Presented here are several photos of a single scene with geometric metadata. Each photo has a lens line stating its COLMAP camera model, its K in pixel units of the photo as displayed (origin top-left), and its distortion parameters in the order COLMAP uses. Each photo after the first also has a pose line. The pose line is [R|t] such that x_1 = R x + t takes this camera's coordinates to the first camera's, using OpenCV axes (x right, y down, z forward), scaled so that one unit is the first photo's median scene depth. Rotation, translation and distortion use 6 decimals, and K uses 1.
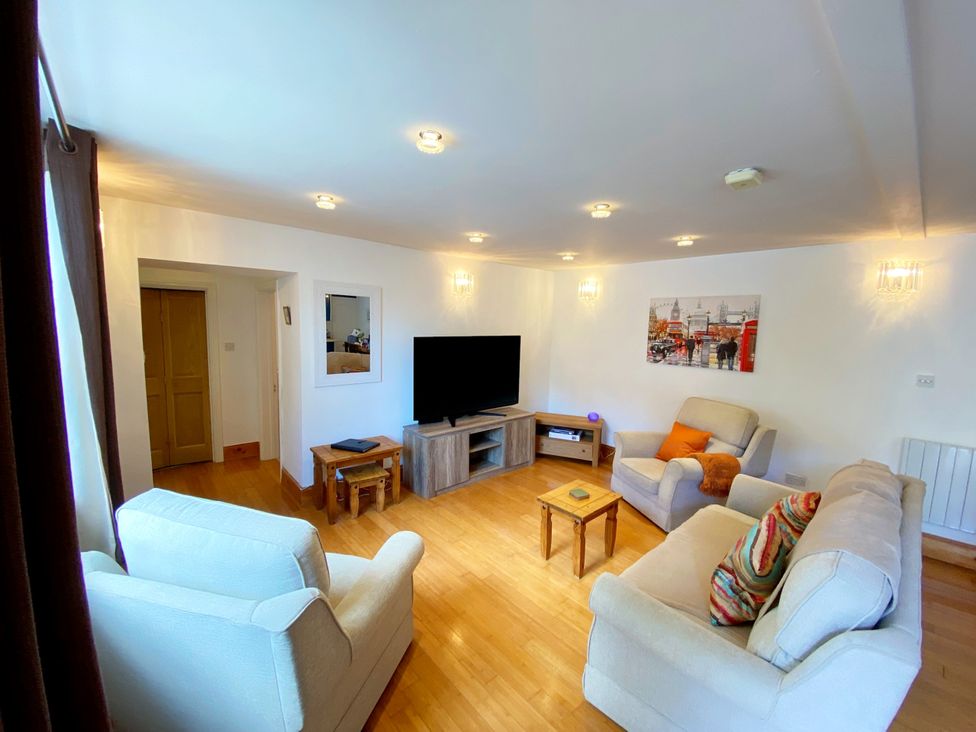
lens RADIAL K [[379.6, 0, 488.0], [0, 379.6, 366.0], [0, 0, 1]] dist [-0.001333, -0.000117]
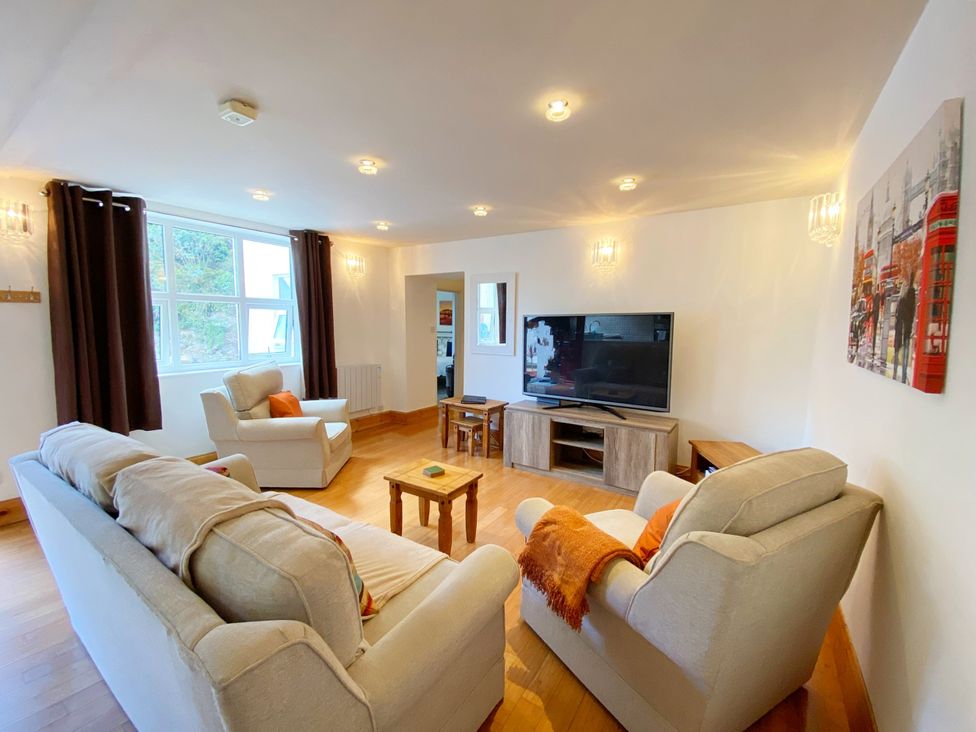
lens RADIAL K [[416.5, 0, 488.0], [0, 416.5, 366.0], [0, 0, 1]] dist [0.000399, 0.000027]
pose [[0.249007, 0.078125, -0.965346, 0.876180], [-0.106703, 0.992886, 0.052831, 0.014817], [0.962606, 0.089850, 0.255572, 0.597291]]
